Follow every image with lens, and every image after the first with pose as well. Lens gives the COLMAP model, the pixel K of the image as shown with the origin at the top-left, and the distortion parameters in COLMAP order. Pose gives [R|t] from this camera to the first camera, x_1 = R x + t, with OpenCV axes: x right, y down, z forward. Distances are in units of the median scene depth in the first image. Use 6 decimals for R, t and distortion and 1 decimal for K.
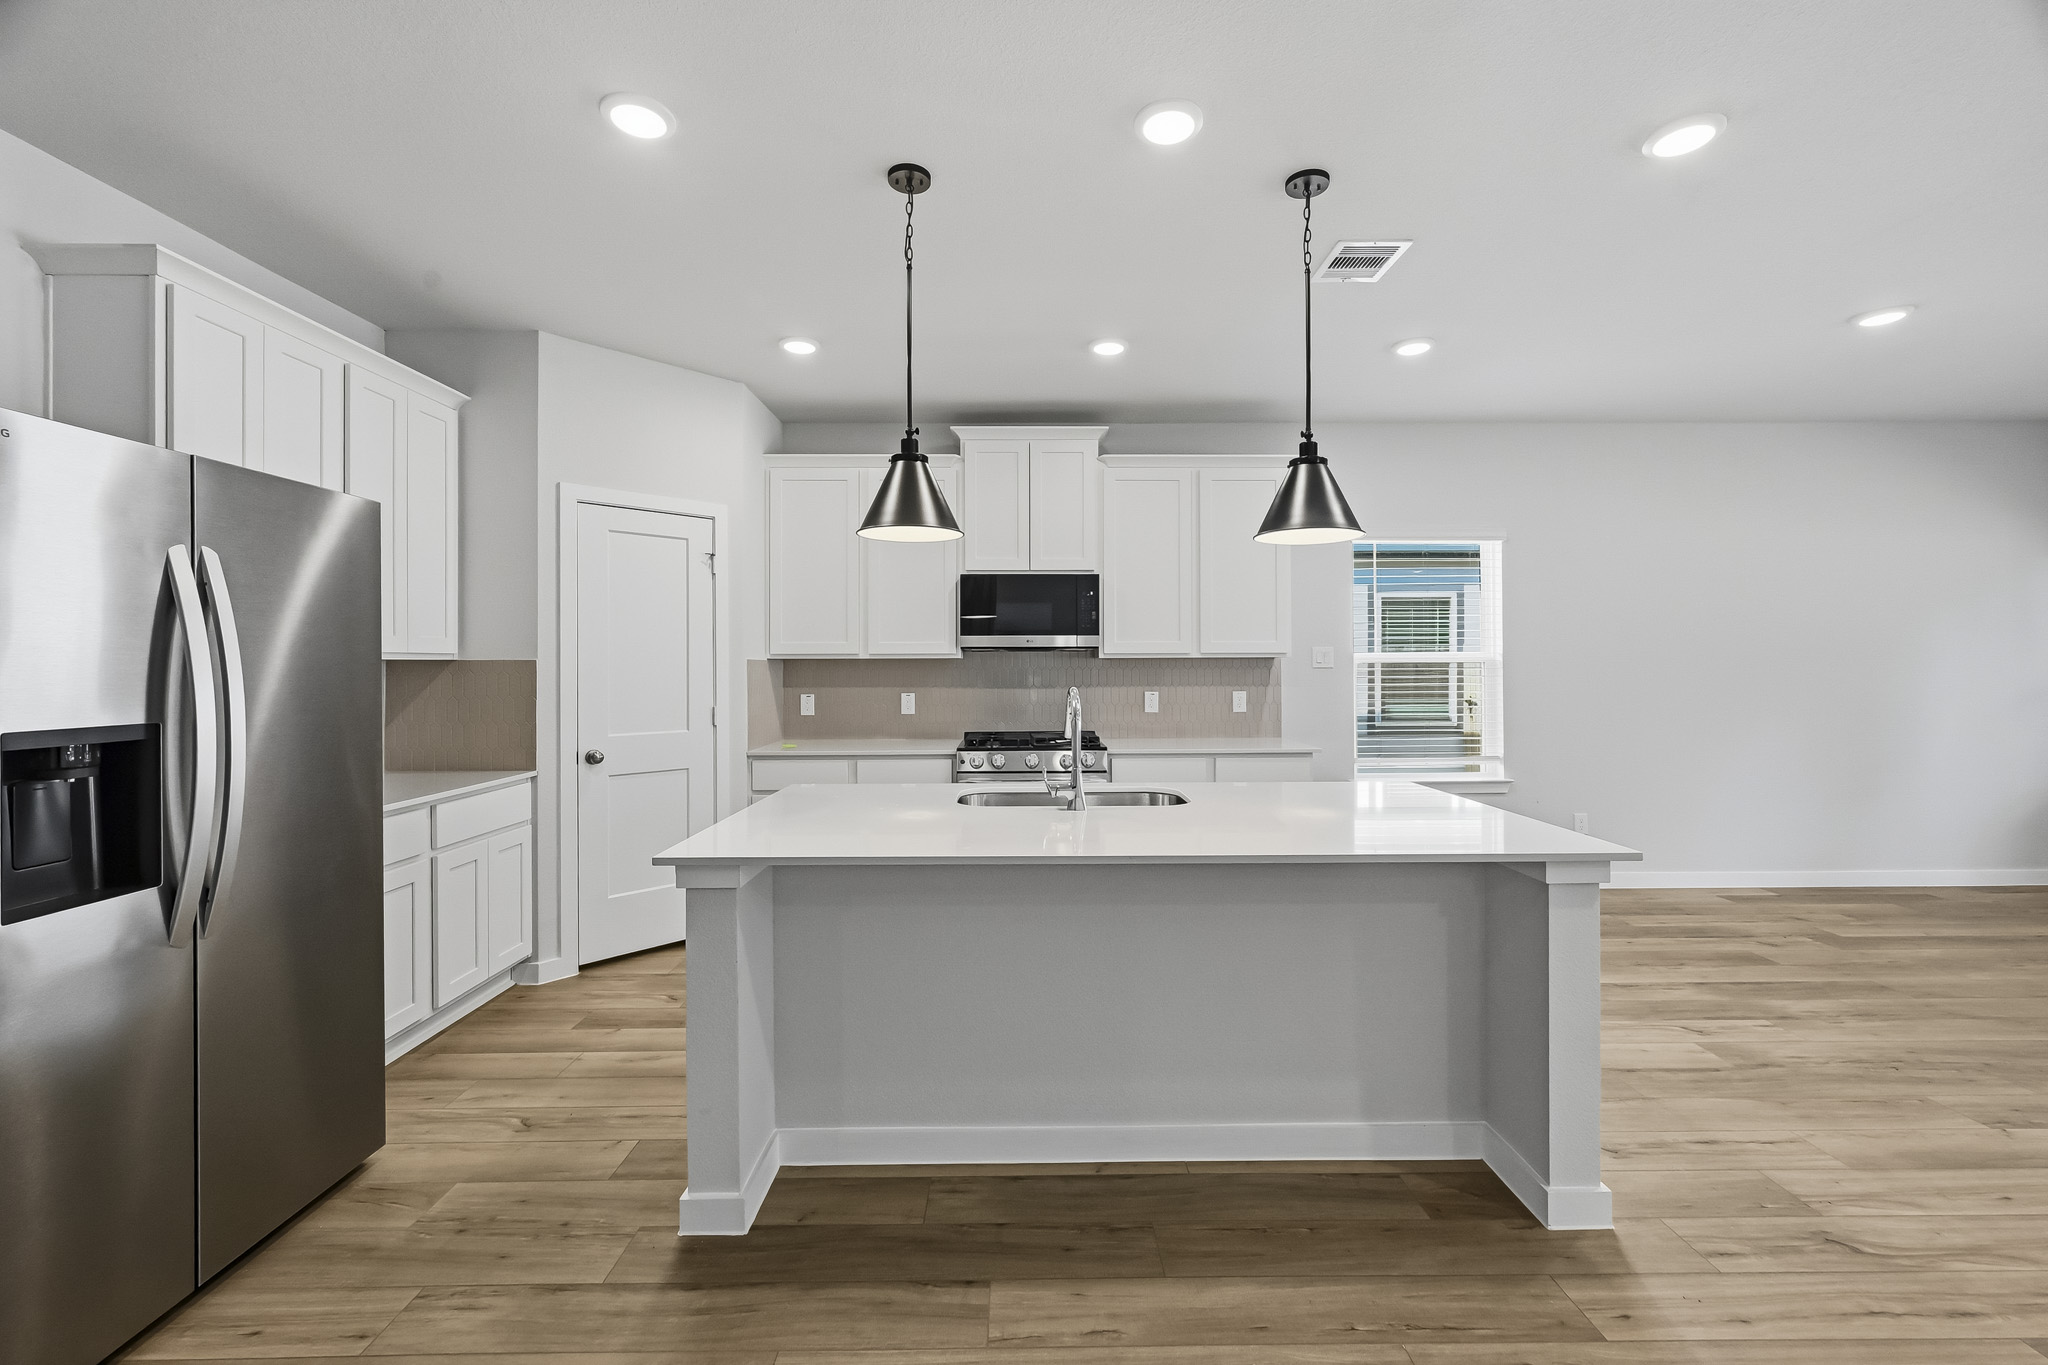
lens RADIAL K [[825.3, 0, 1029.1], [0, 825.3, 661.3], [0, 0, 1]] dist [-0.000036, 0.000623]
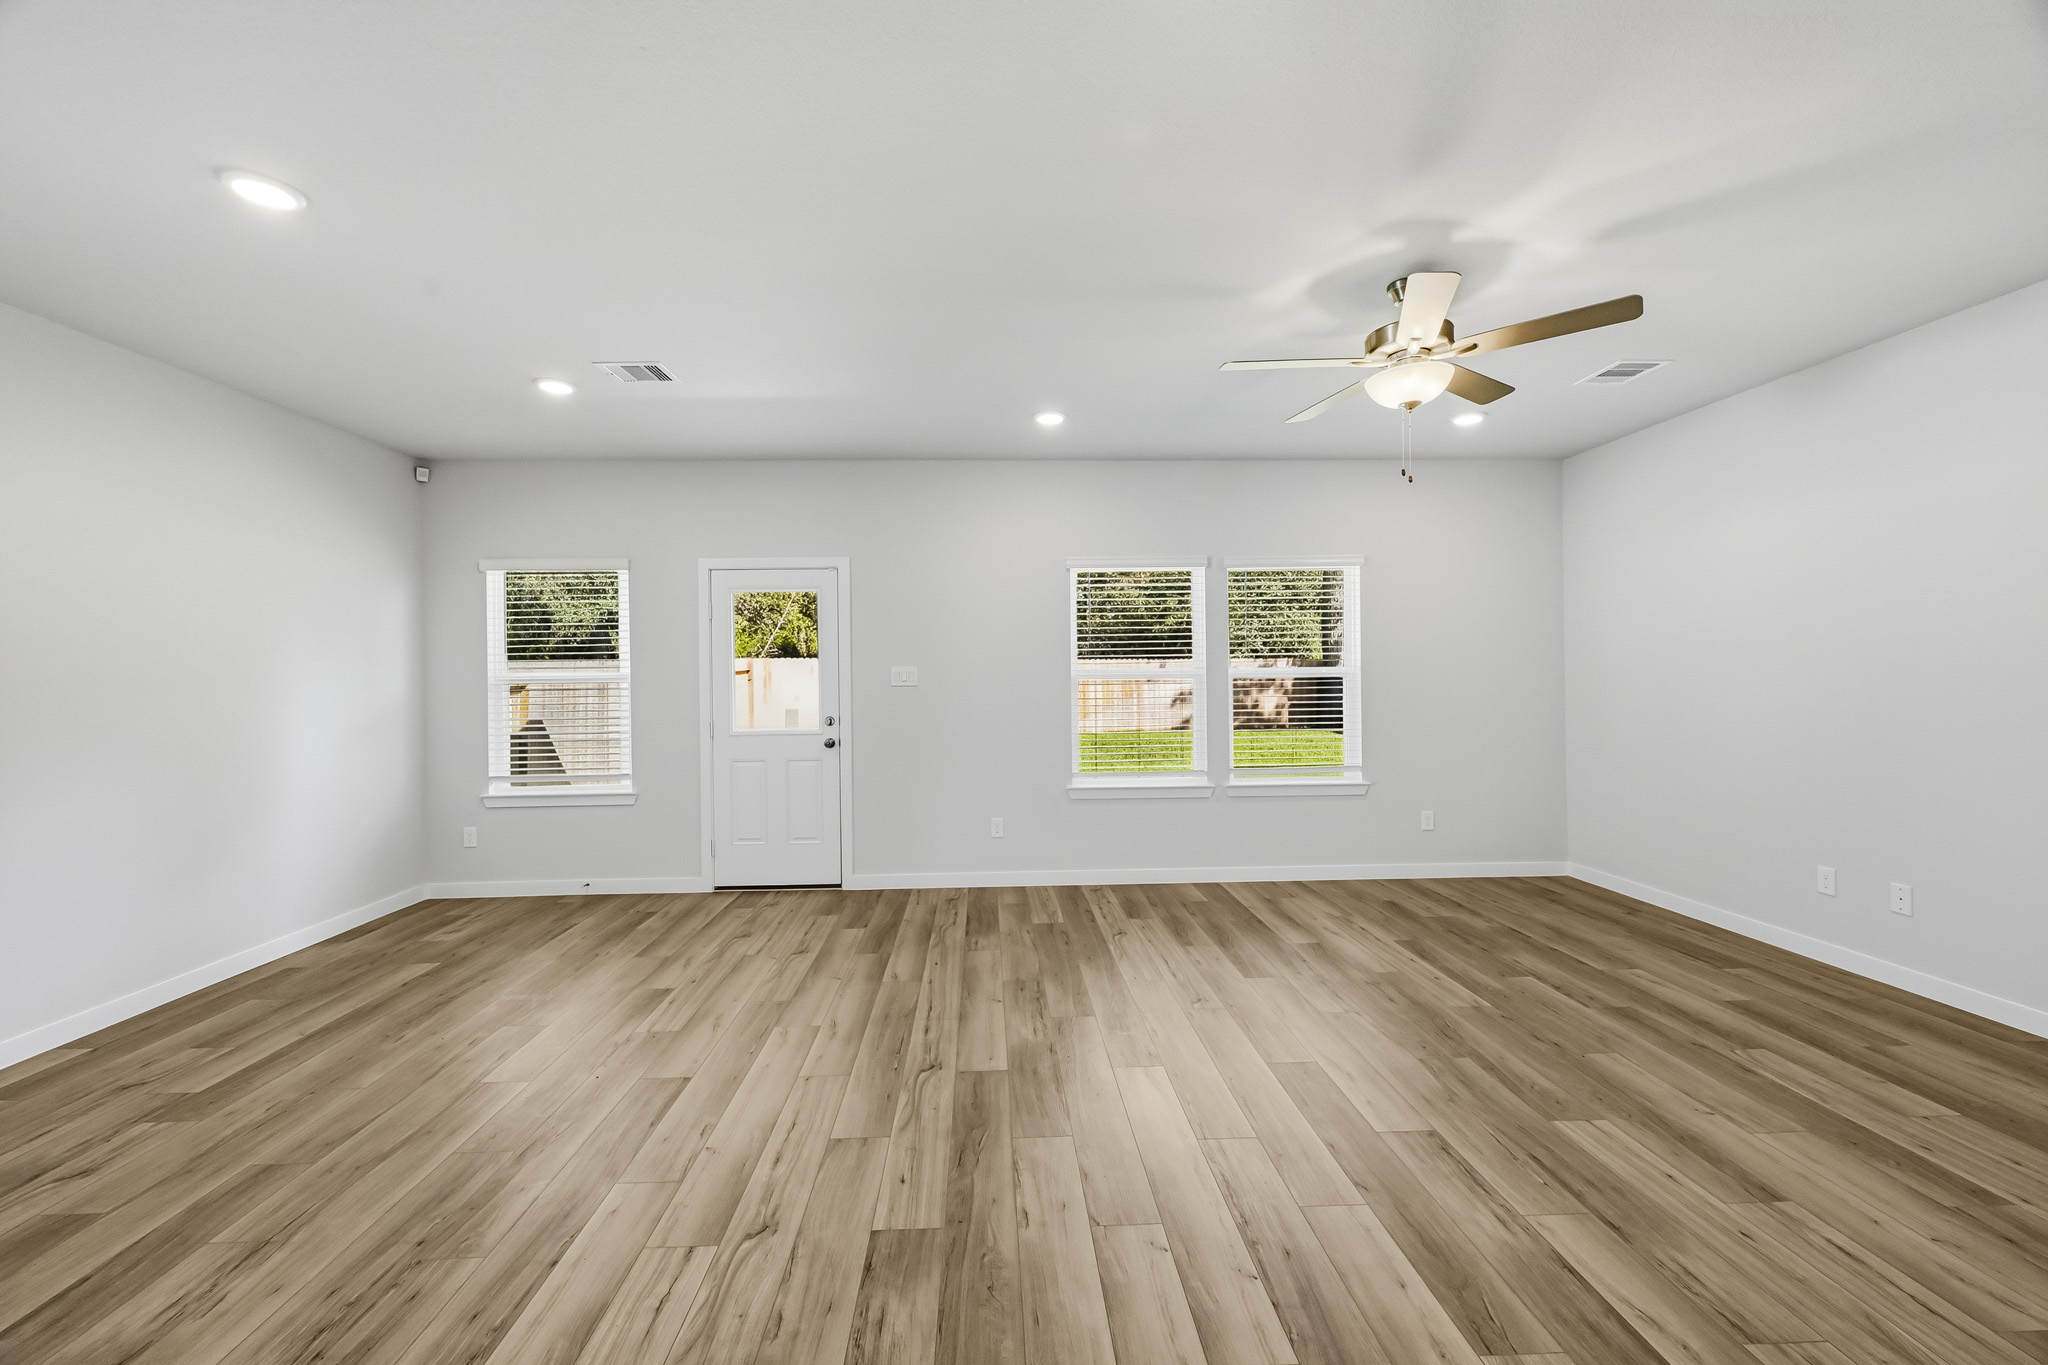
lens RADIAL K [[810.1, 0, 1021.2], [0, 810.1, 674.3], [0, 0, 1]] dist [-0.001477, 0.000297]
pose [[-0.033504, 0.004002, 0.999431, 0.327431], [0.010078, 0.999943, -0.003666, -0.007090], [-0.999388, 0.009949, -0.033543, 0.380952]]
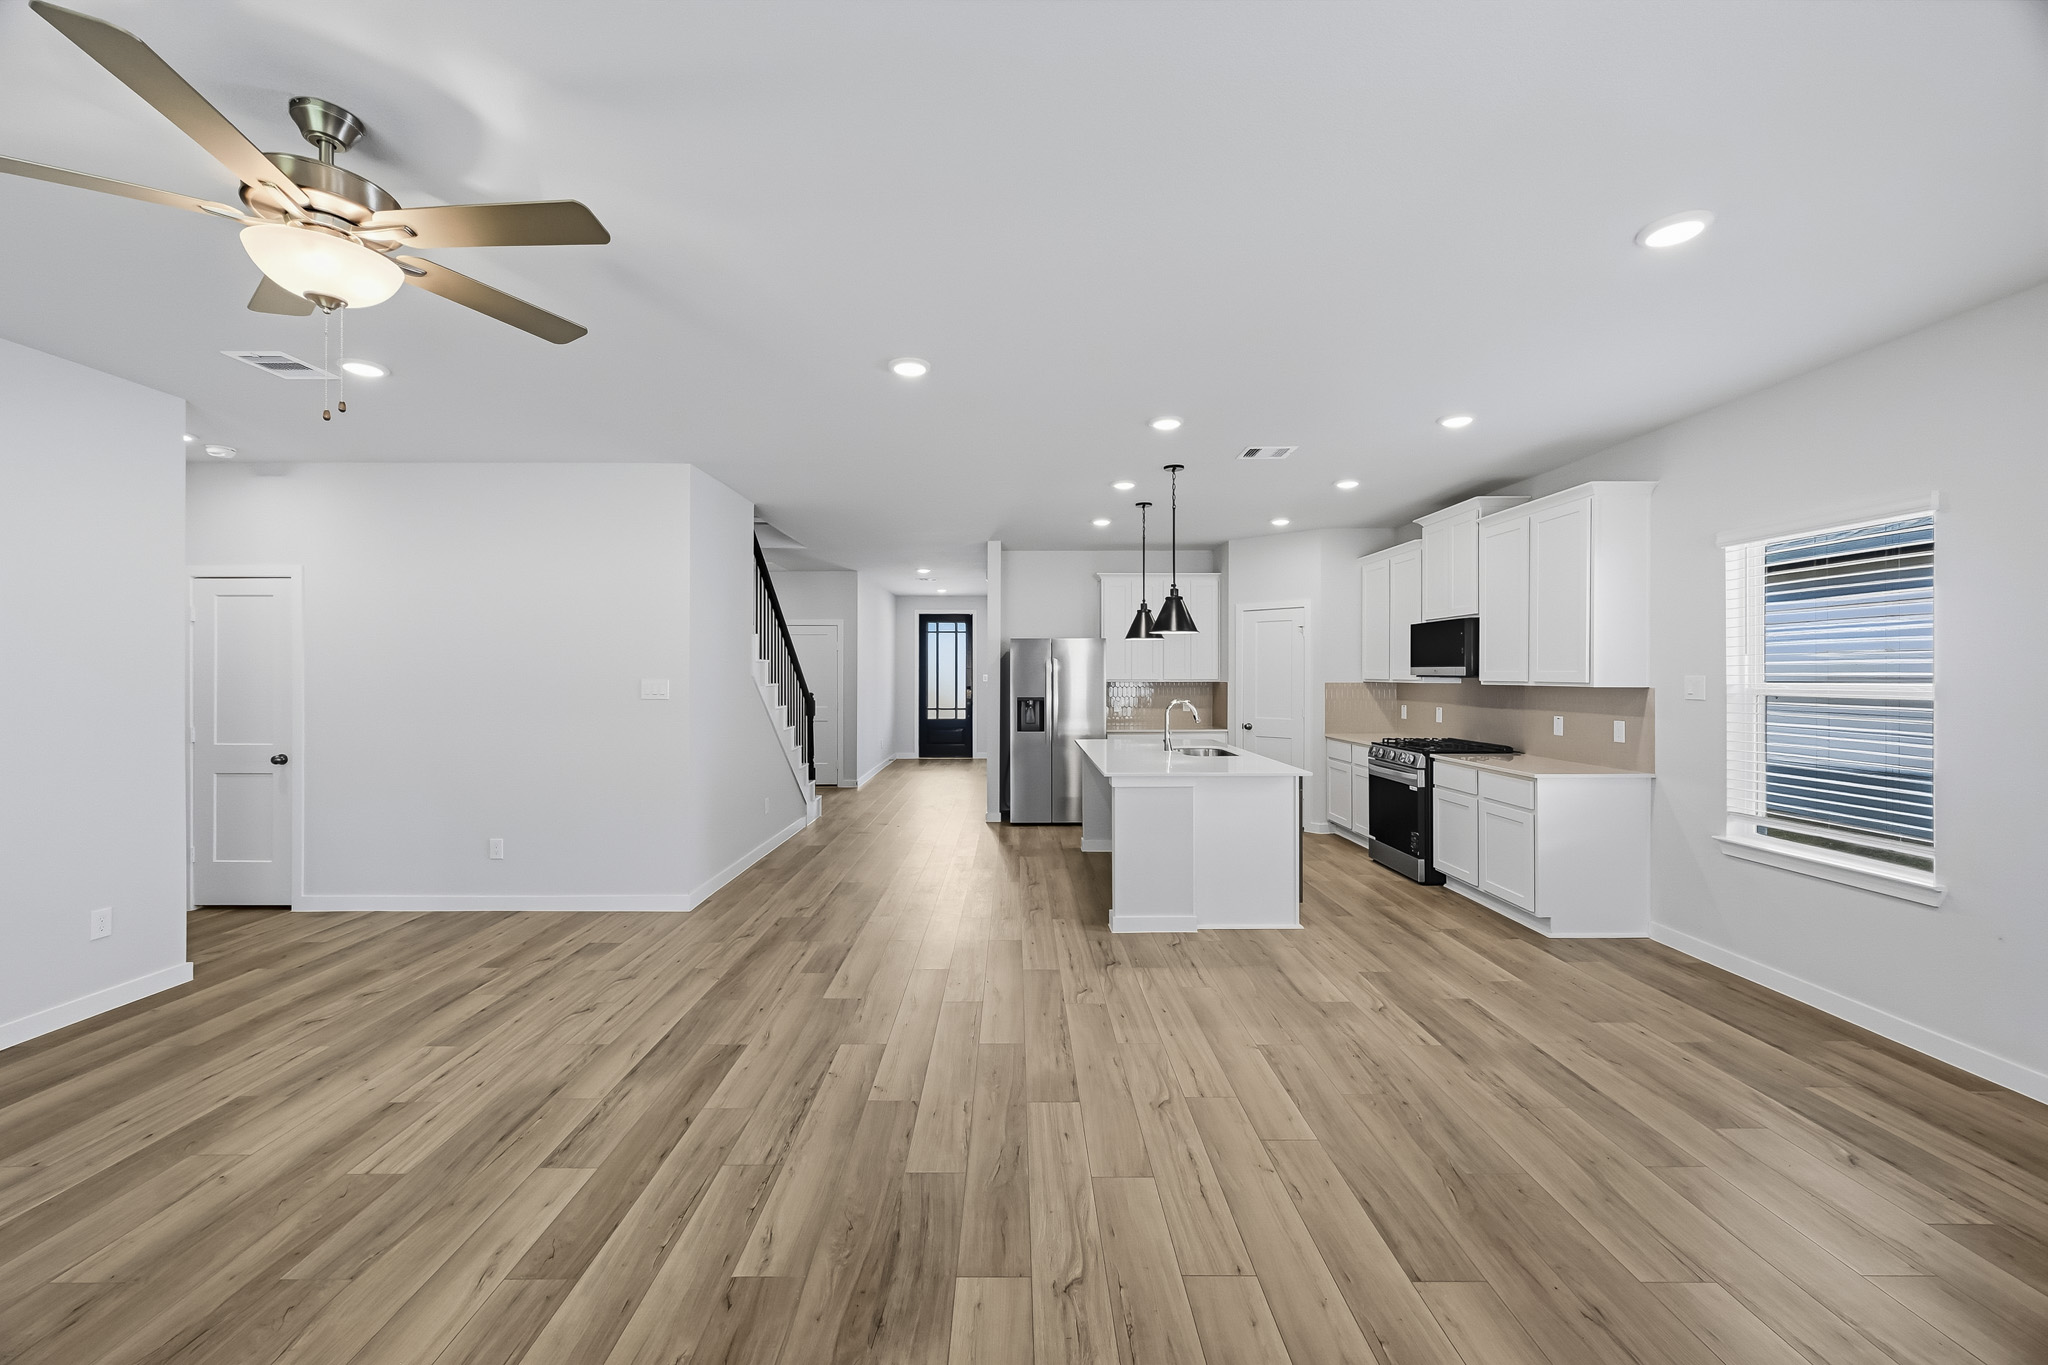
lens RADIAL K [[801.5, 0, 1031.4], [0, 801.5, 674.3], [0, 0, 1]] dist [0.001108, 0.000240]
pose [[0.009771, 0.003402, -0.999946, 1.671533], [0.002913, 0.999990, 0.003431, -0.033506], [0.999948, -0.002946, 0.009761, 0.418215]]
